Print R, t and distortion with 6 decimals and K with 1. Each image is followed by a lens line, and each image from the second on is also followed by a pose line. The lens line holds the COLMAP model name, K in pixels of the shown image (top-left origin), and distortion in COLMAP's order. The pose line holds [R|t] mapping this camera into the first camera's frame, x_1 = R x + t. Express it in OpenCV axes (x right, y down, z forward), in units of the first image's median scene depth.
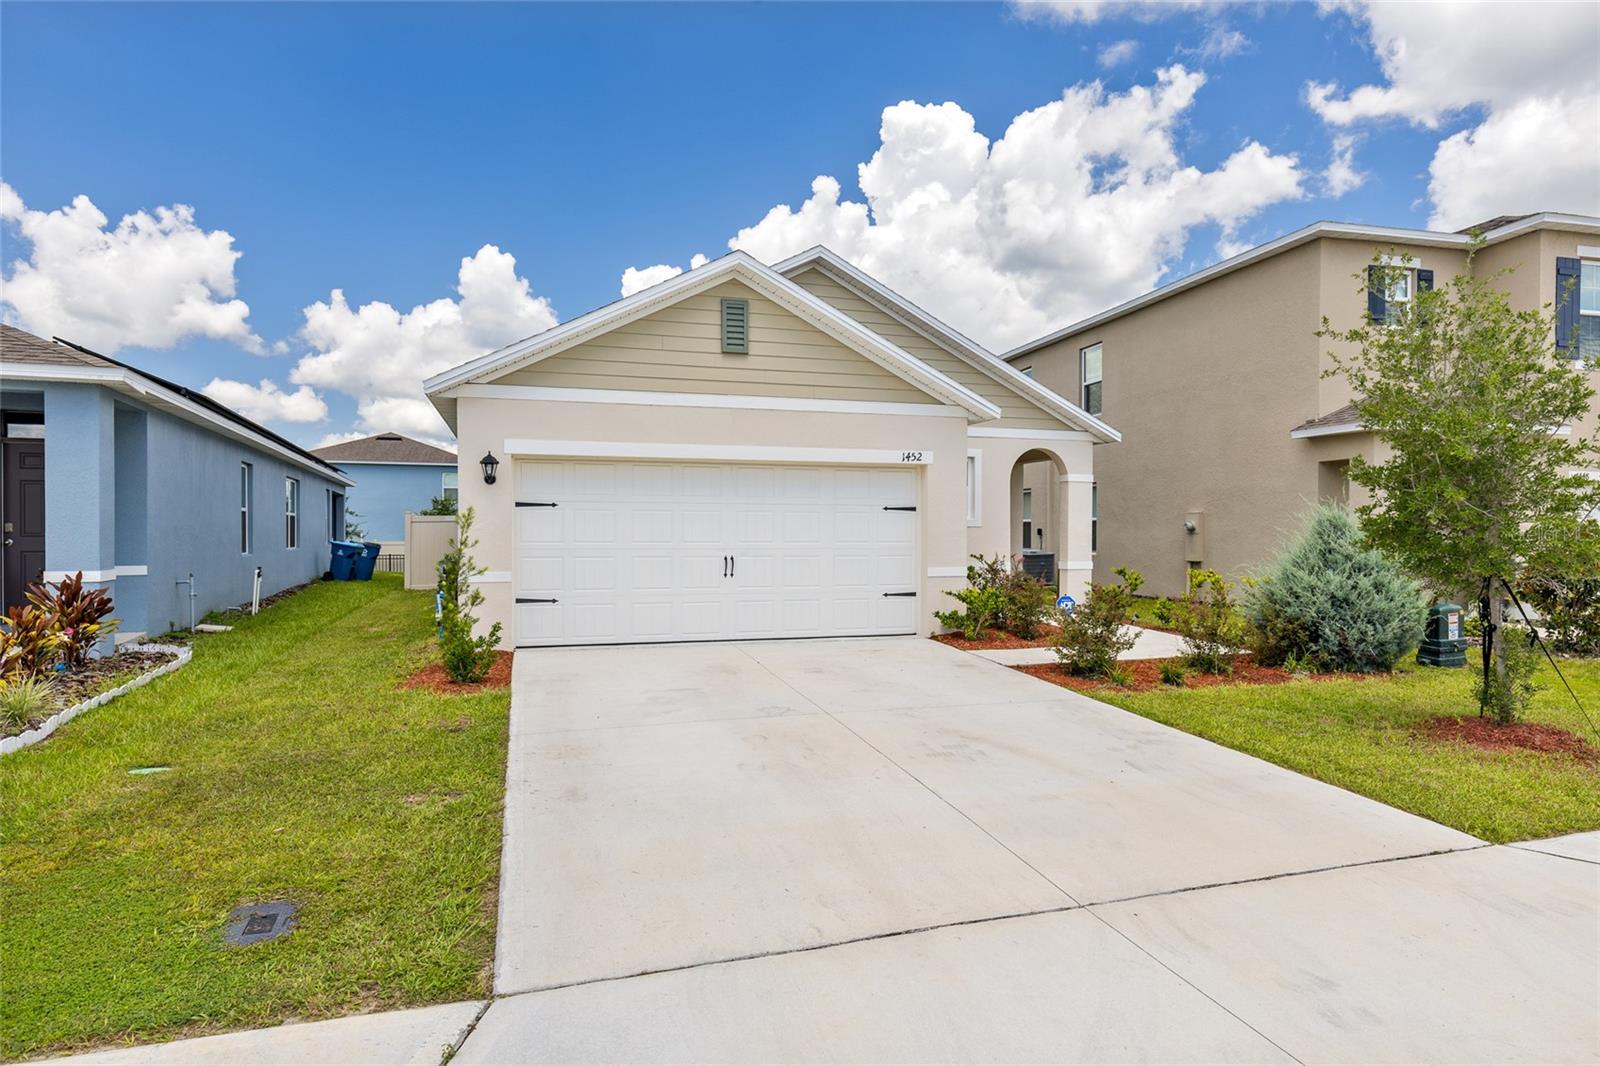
lens RADIAL K [[871.3, 0, 808.7], [0, 871.3, 531.1], [0, 0, 1]] dist [0.006640, -0.000038]
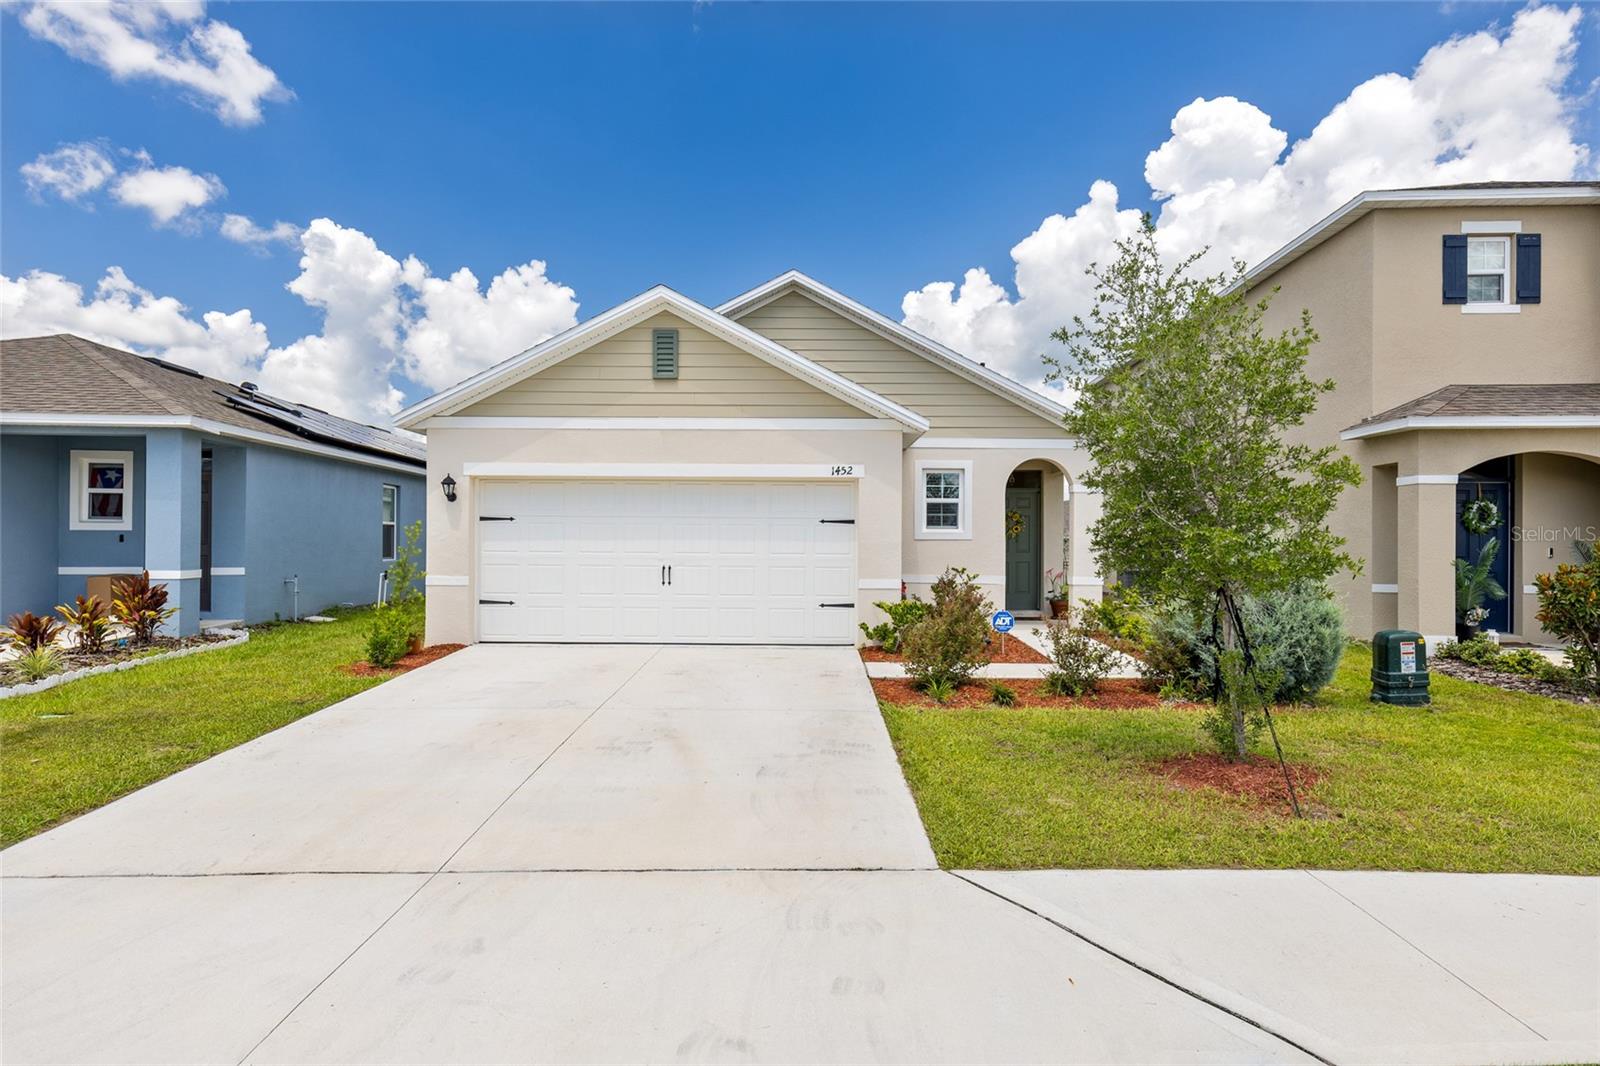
lens RADIAL K [[863.6, 0, 809.8], [0, 863.6, 535.5], [0, 0, 1]] dist [0.008039, -0.001355]
pose [[0.959365, 0.001886, -0.282162, 0.393940], [-0.004854, 0.999940, -0.009821, 0.000849], [0.282127, 0.010791, 0.959316, 0.020244]]
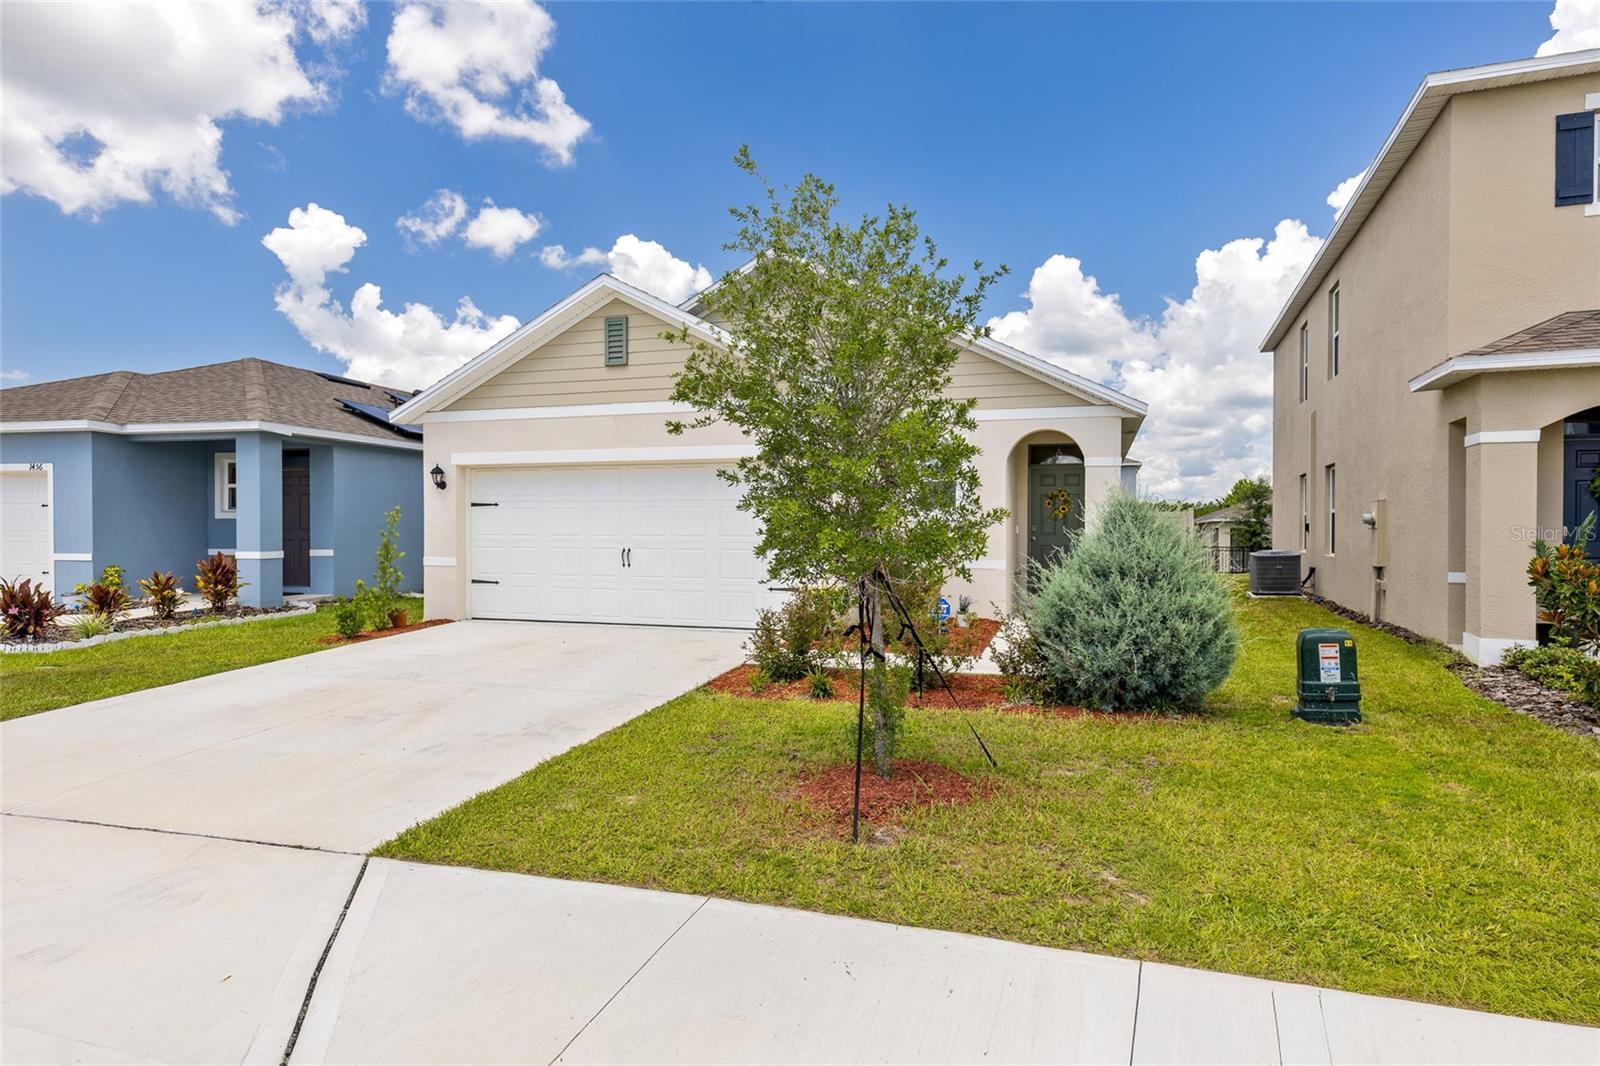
lens RADIAL K [[863.6, 0, 809.8], [0, 863.6, 535.5], [0, 0, 1]] dist [0.008039, -0.001355]
pose [[0.839708, 0.003406, -0.543027, 0.724174], [0.000521, 0.999975, 0.007078, 0.005036], [0.543037, -0.006227, 0.839685, 0.208885]]
